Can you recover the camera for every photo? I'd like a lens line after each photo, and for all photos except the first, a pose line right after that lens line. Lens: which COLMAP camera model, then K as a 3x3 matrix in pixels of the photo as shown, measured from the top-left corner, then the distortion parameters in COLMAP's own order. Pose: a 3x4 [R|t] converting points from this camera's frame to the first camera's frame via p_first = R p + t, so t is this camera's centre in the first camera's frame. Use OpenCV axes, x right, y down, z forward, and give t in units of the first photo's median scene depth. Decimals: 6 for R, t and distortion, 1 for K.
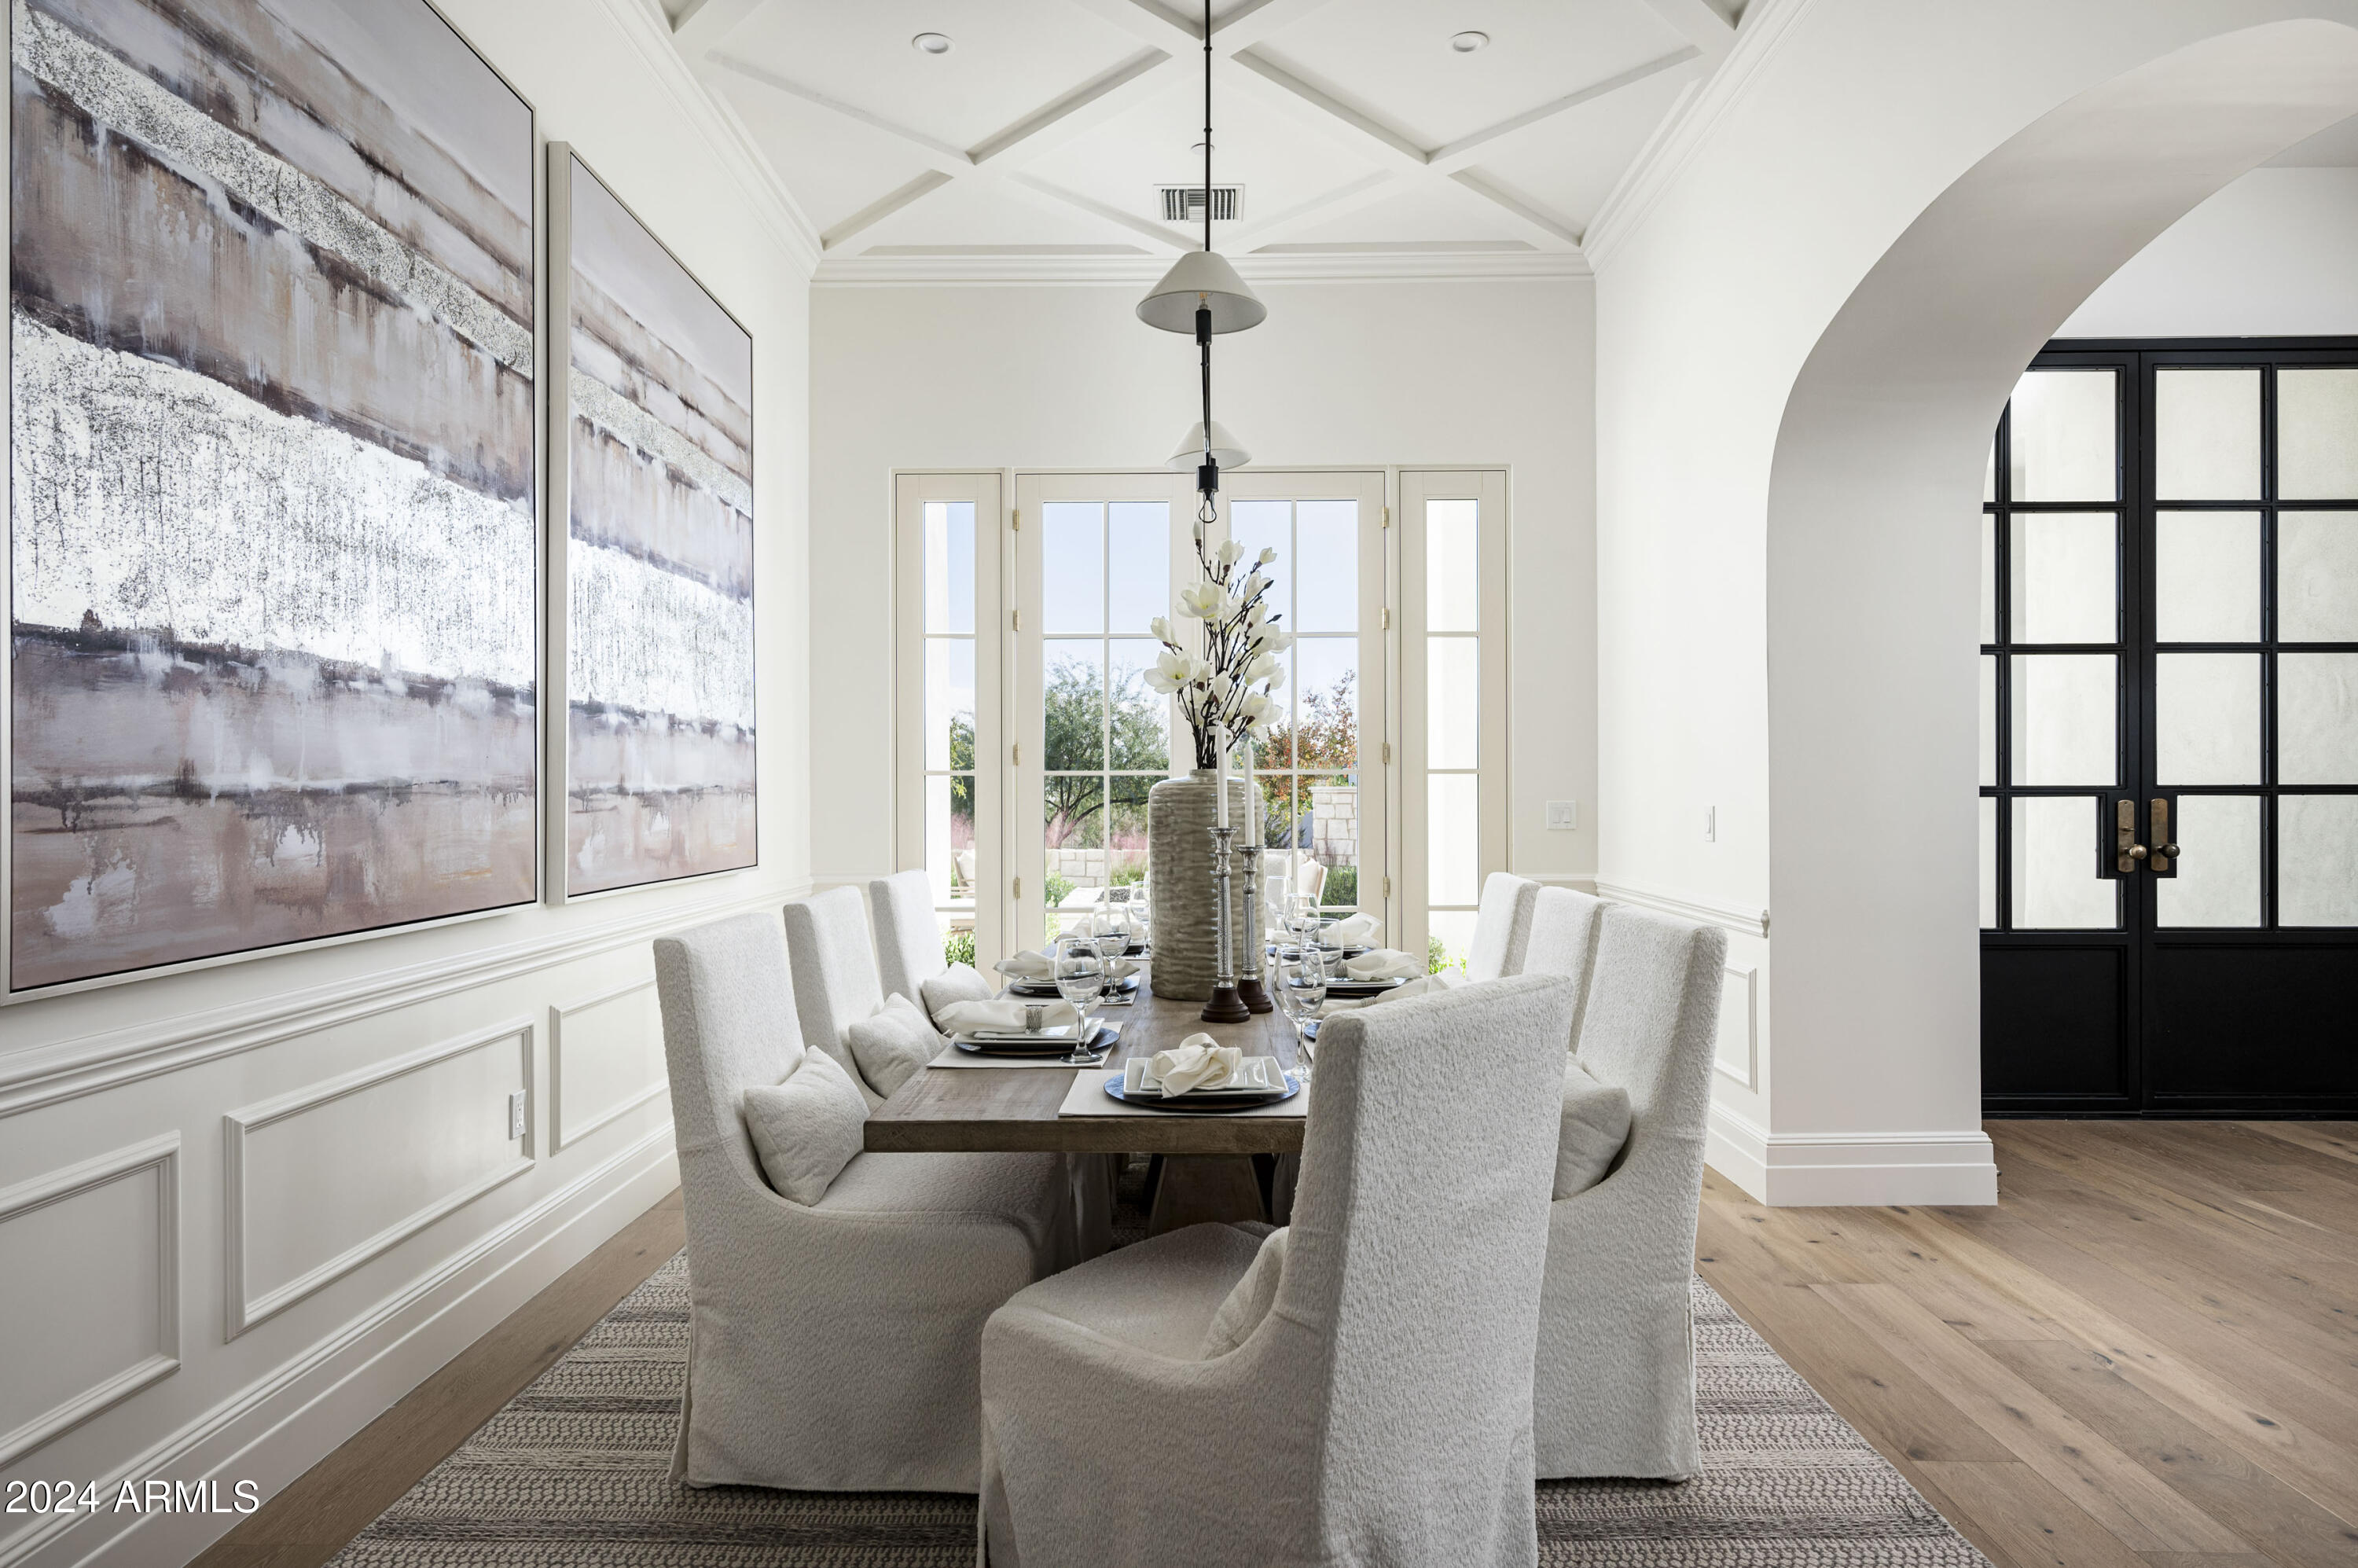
lens RADIAL K [[1344.6, 0, 1179.0], [0, 1344.6, 784.0], [0, 0, 1]] dist [0.004244, -0.000047]
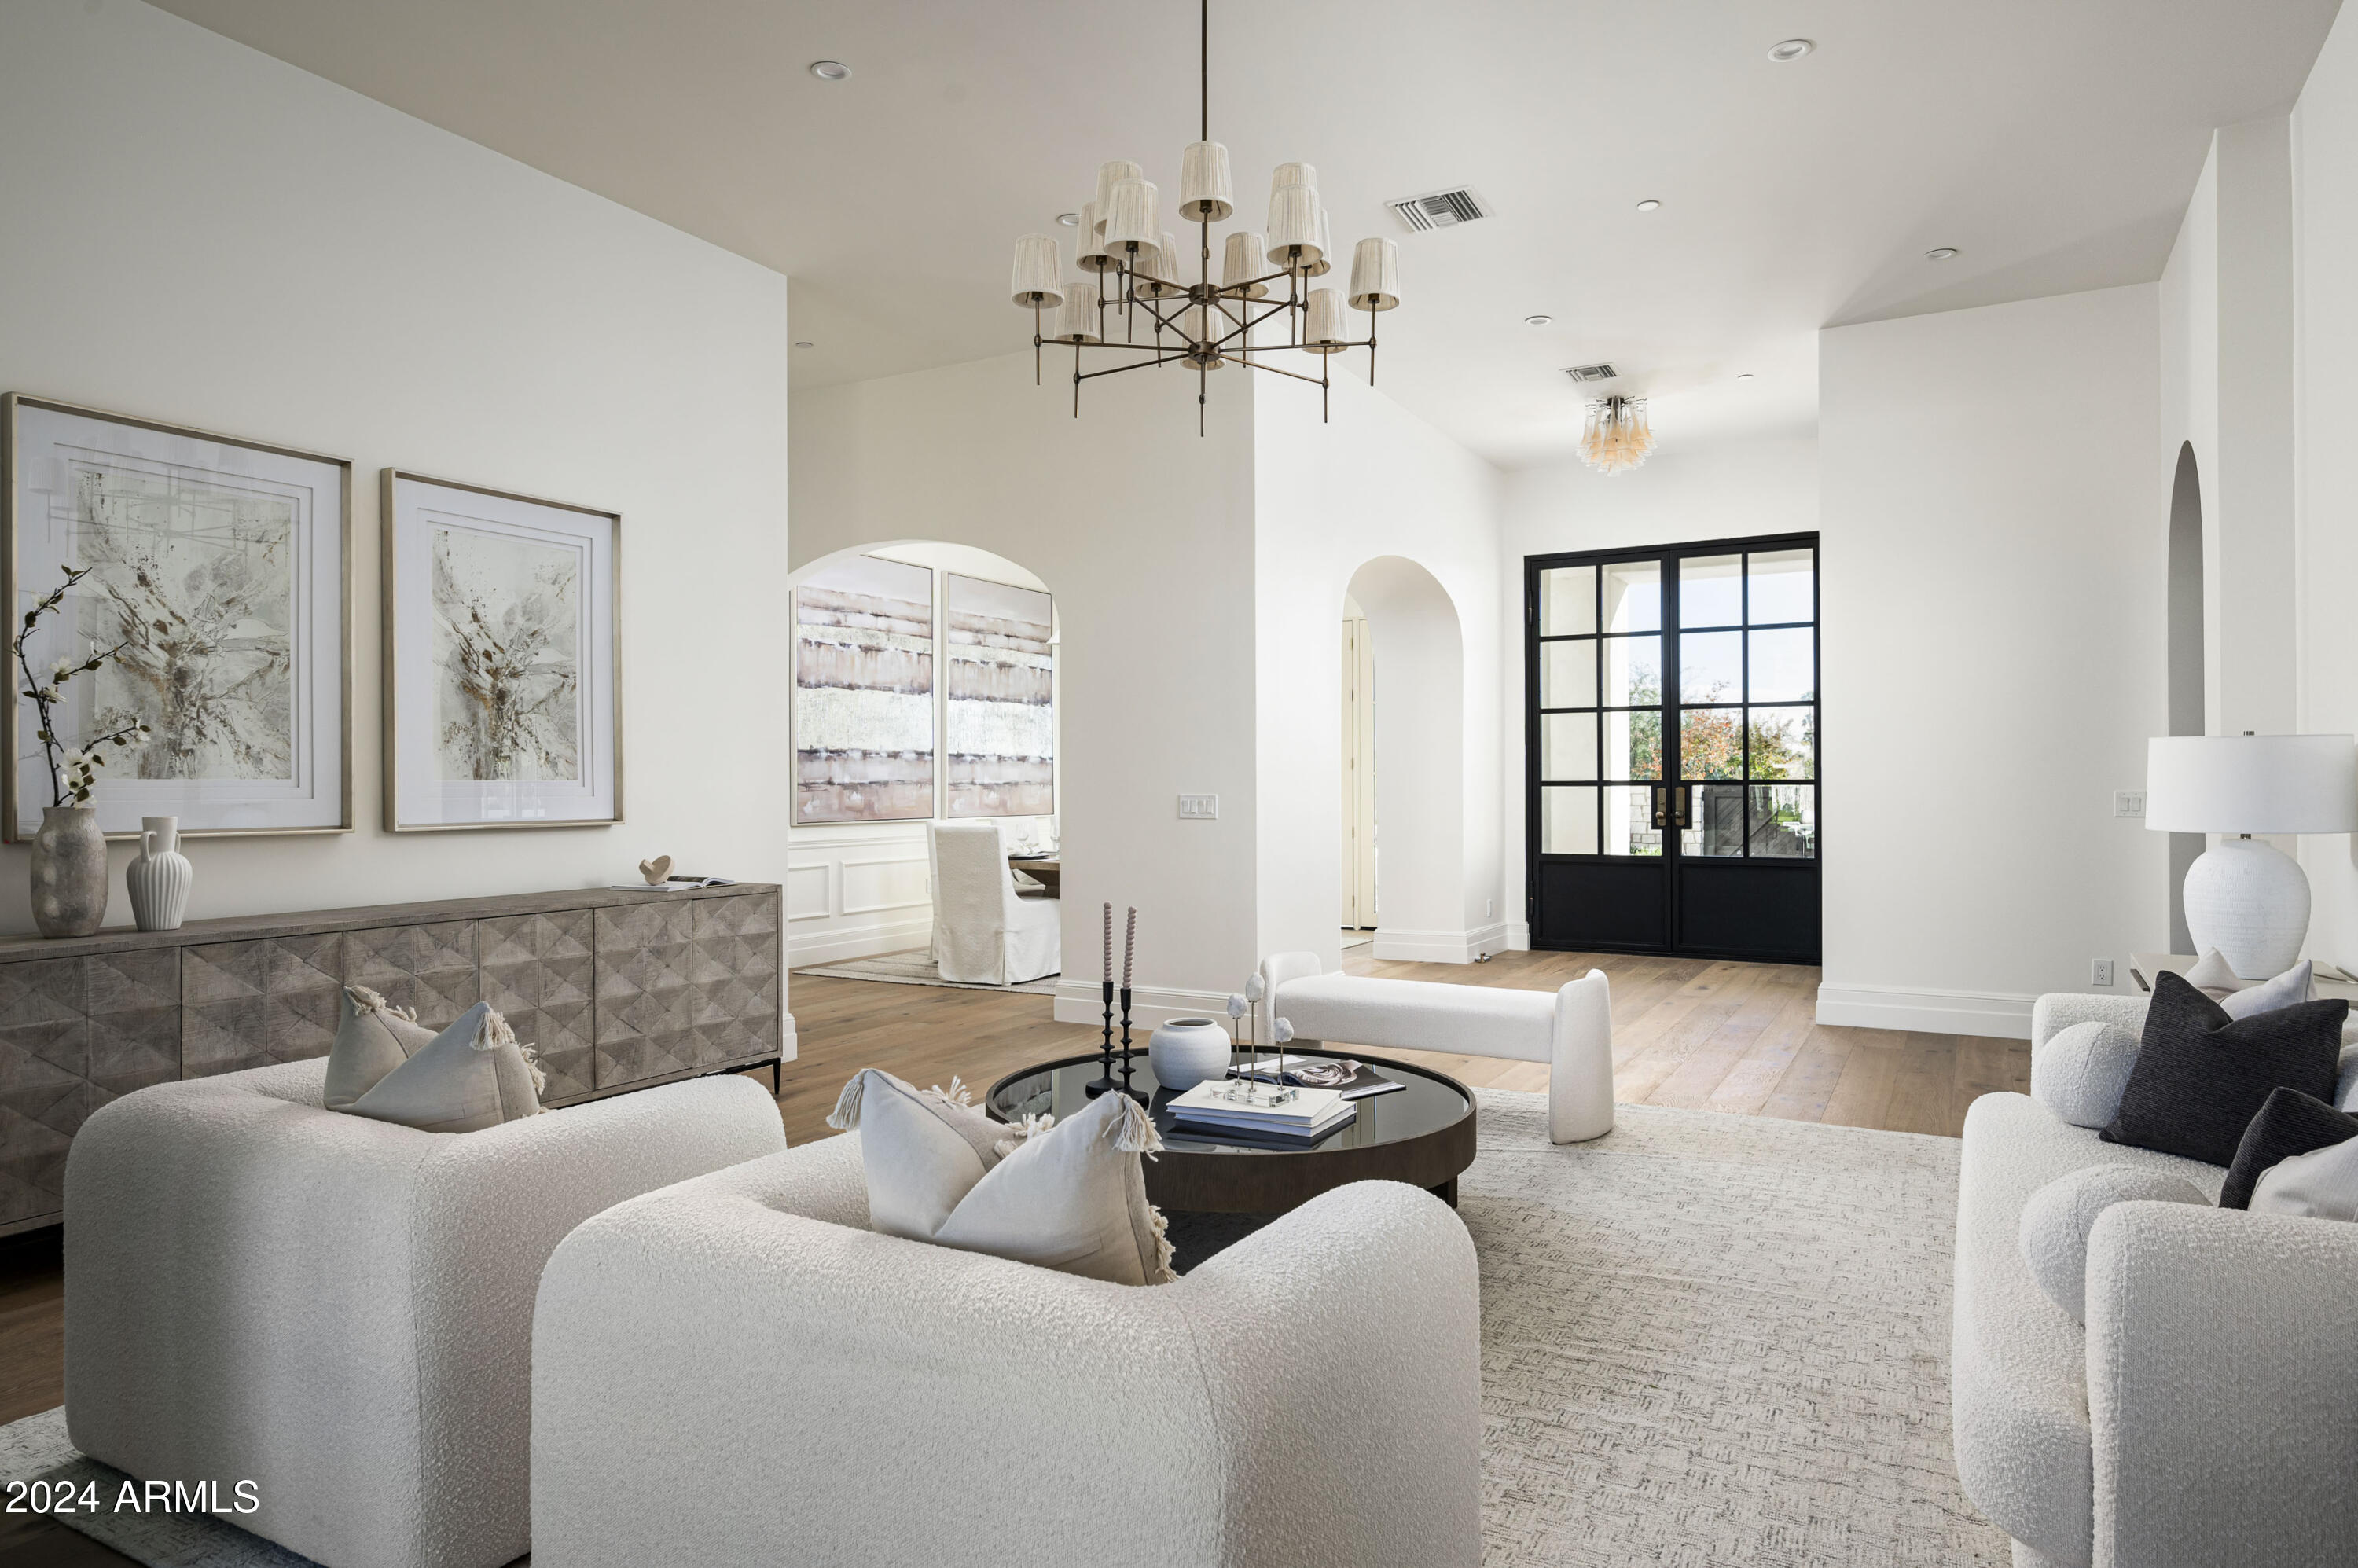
lens RADIAL K [[1409.5, 0, 1179.0], [0, 1409.5, 784.0], [0, 0, 1]] dist [-0.001198, -0.000071]
pose [[0.877263, -0.000451, -0.480010, 2.227185], [0.002676, 0.999989, 0.003950, -0.006552], [0.480003, -0.004749, 0.877254, -2.244654]]
